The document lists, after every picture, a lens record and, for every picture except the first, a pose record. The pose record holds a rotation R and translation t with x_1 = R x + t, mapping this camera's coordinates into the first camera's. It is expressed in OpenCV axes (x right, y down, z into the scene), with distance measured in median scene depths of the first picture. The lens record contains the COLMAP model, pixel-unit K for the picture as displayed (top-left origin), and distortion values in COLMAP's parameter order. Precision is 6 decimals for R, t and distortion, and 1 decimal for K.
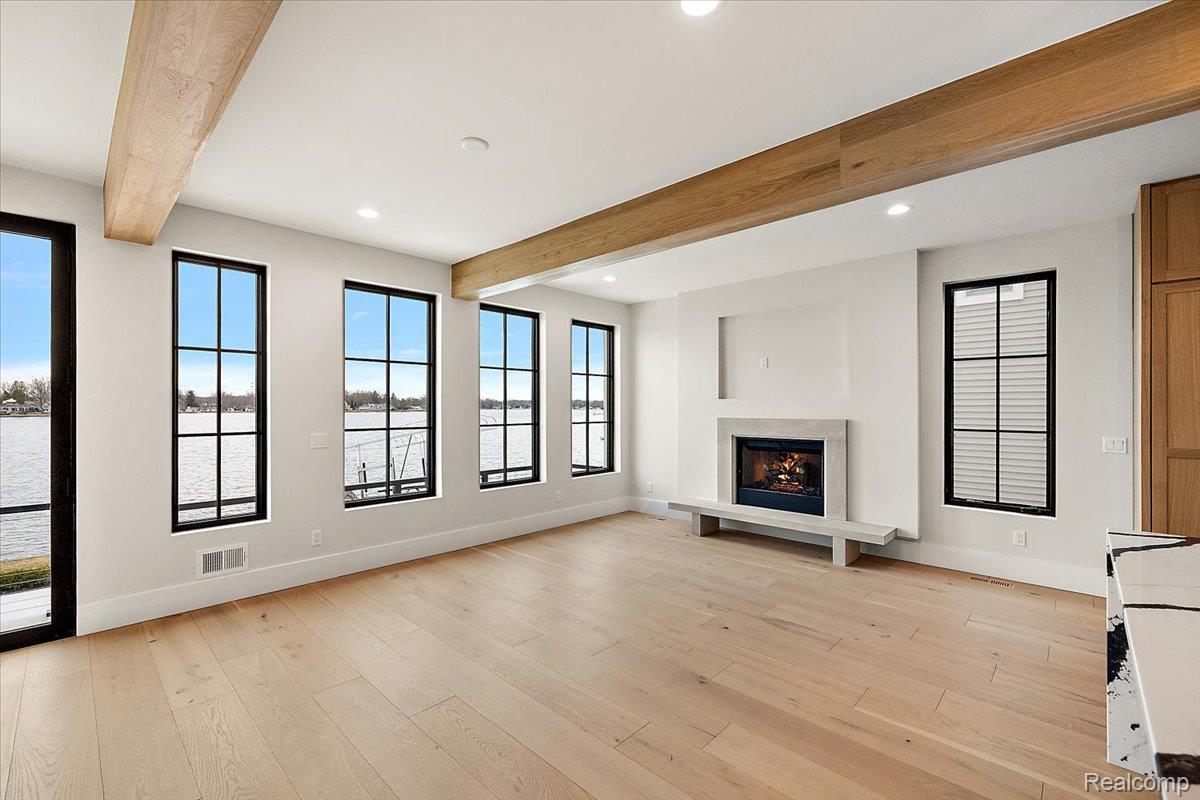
lens RADIAL K [[514.9, 0, 596.3], [0, 514.9, 398.5], [0, 0, 1]] dist [0.006619, 0.000883]
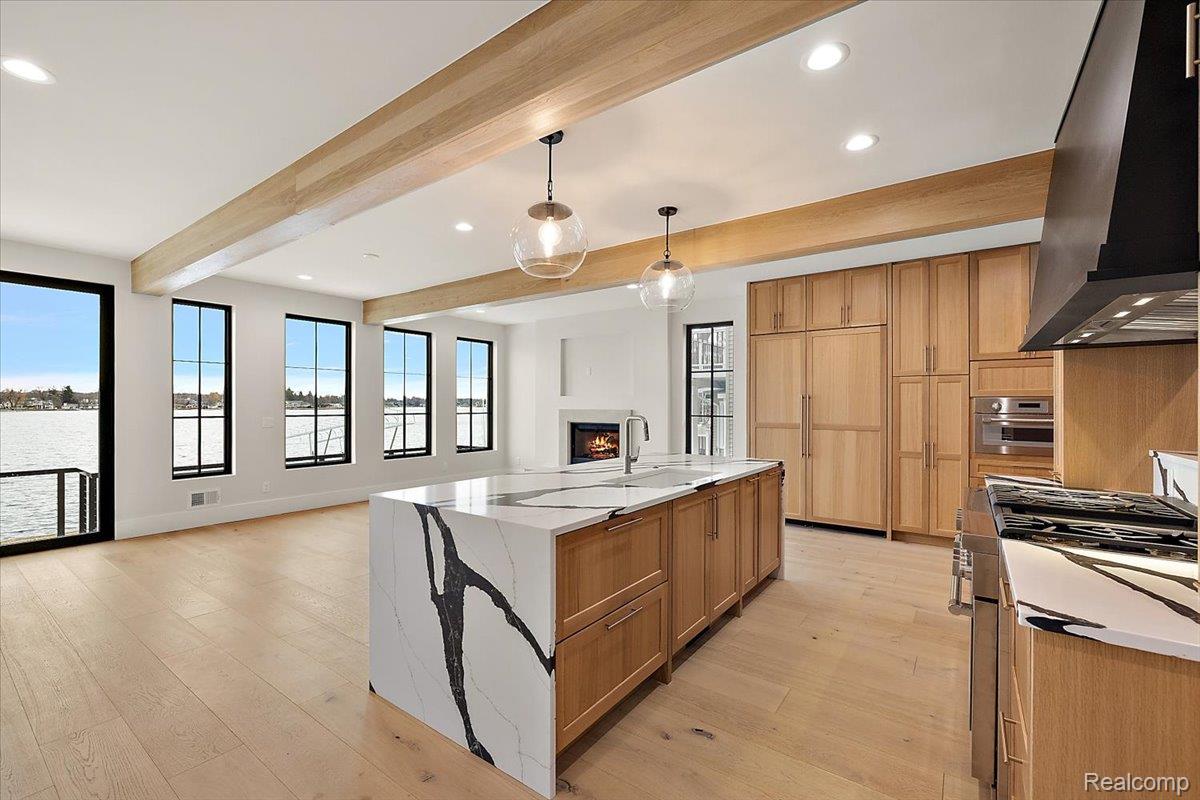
lens RADIAL K [[514.9, 0, 595.3], [0, 514.9, 404.9], [0, 0, 1]] dist [0.006619, 0.000883]
pose [[0.991538, 0.003310, 0.129775, 0.176465], [-0.005383, 0.999863, 0.015625, 0.003360], [-0.129705, -0.016192, 0.991420, -0.516556]]
